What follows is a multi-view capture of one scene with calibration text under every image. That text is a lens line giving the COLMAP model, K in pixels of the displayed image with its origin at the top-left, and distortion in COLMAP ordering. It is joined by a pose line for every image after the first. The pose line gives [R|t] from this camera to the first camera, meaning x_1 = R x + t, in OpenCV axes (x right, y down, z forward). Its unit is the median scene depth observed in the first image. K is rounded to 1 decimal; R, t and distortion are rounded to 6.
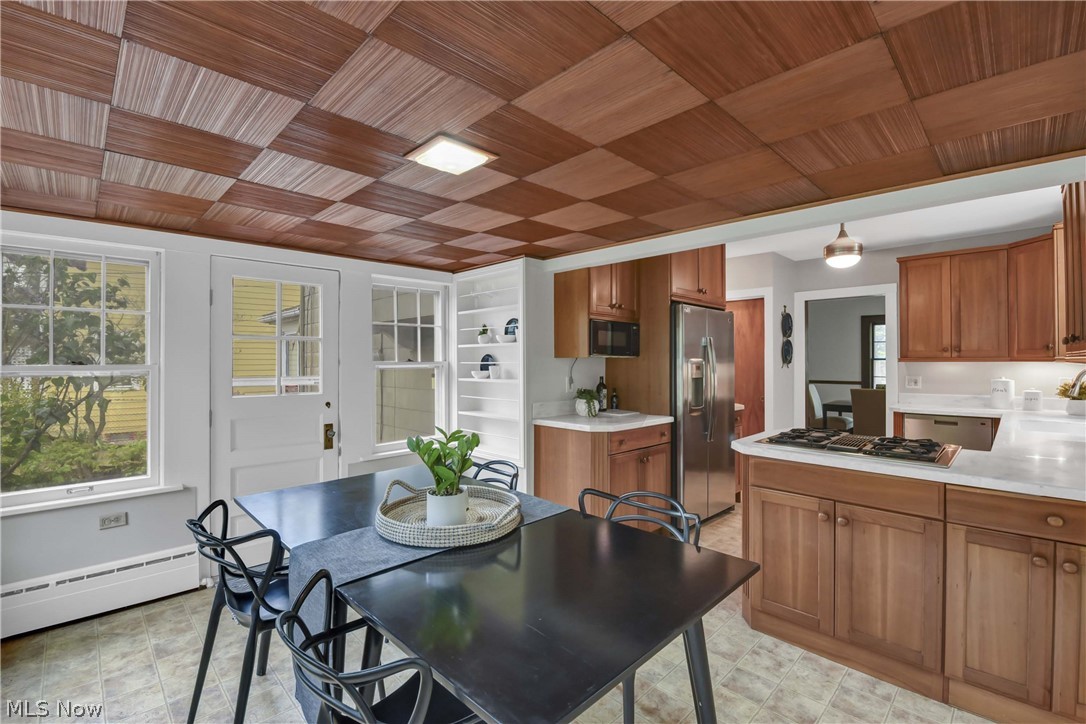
lens RADIAL K [[477.2, 0, 551.6], [0, 477.2, 360.5], [0, 0, 1]] dist [-0.003933, -0.002782]
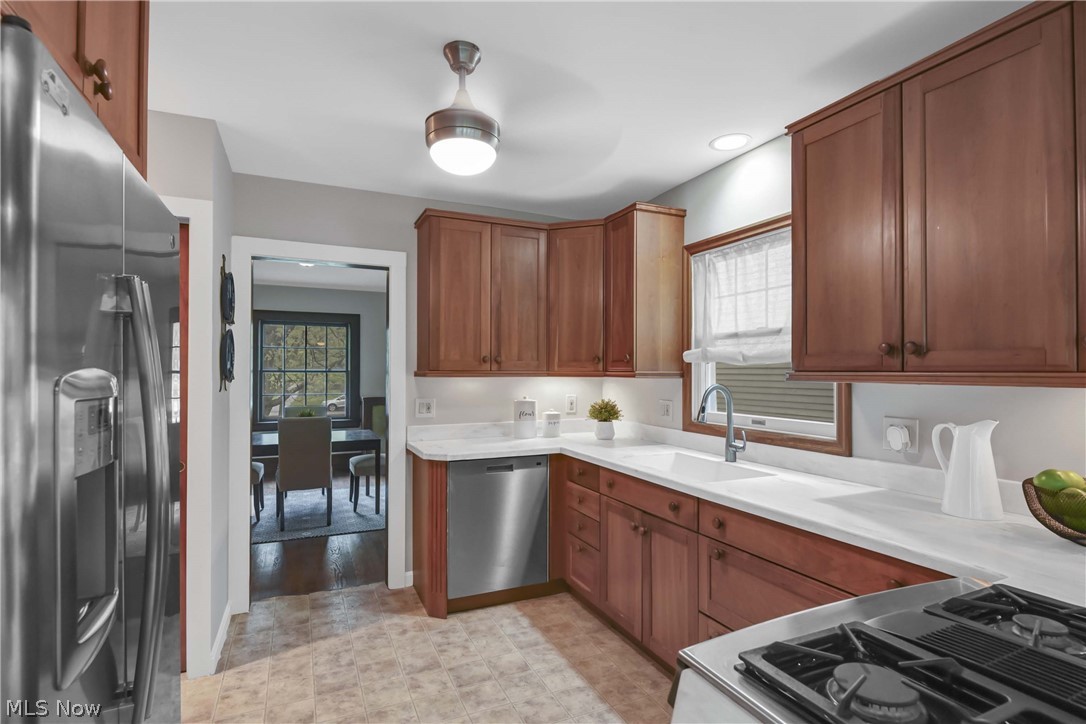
lens RADIAL K [[531.4, 0, 544.3], [0, 531.4, 368.7], [0, 0, 1]] dist [0.002913, -0.001380]
pose [[0.350365, 0.010269, 0.936557, 0.134026], [-0.004992, 0.999946, -0.009096, -0.002625], [-0.936600, -0.001488, 0.350397, 0.603153]]
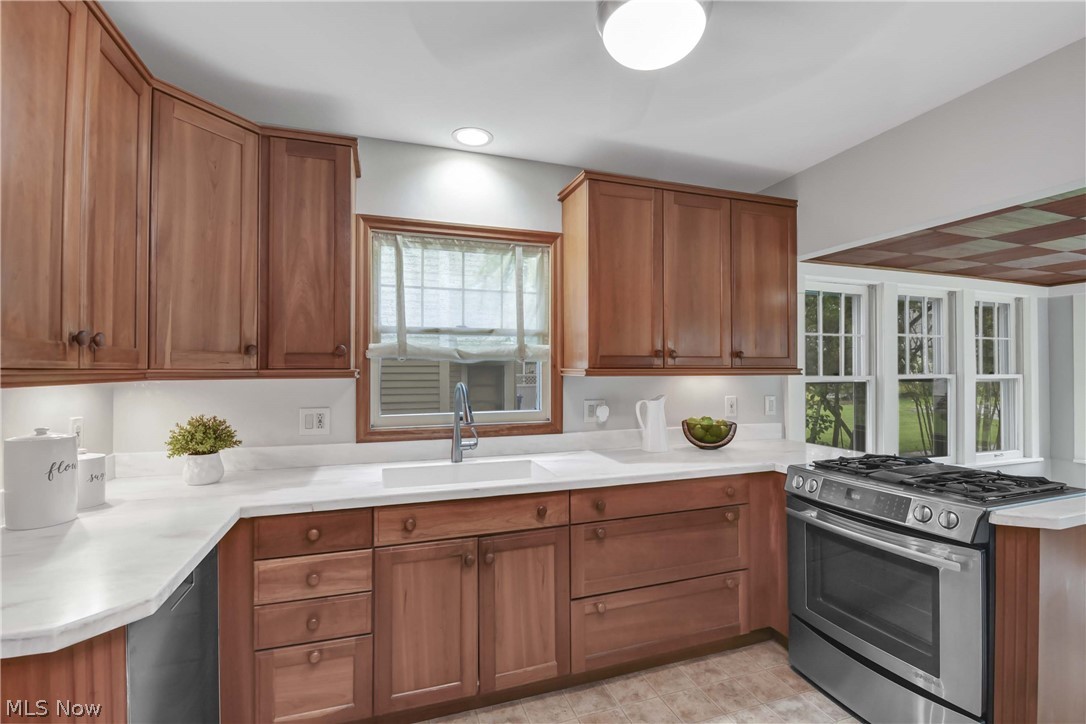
lens RADIAL K [[492.8, 0, 544.8], [0, 492.8, 363.4], [0, 0, 1]] dist [-0.002191, 0.000084]
pose [[-0.897673, 0.014557, 0.440422, 0.433621], [0.007732, 0.999821, -0.017288, -0.001898], [-0.440595, -0.012113, -0.897624, 1.039648]]
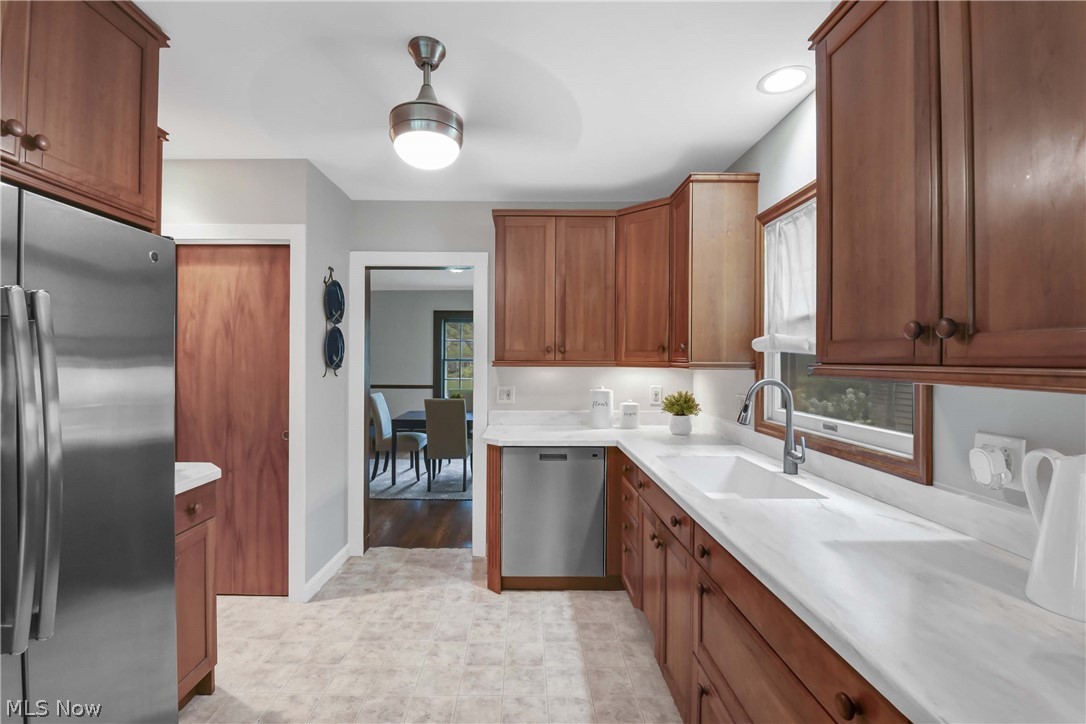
lens RADIAL K [[477.2, 0, 532.1], [0, 477.2, 359.8], [0, 0, 1]] dist [-0.003933, -0.002782]
pose [[0.700047, 0.006865, 0.714064, 0.285161], [-0.008331, 0.999964, -0.001446, -0.005891], [-0.714048, -0.004937, 0.700079, 0.484495]]
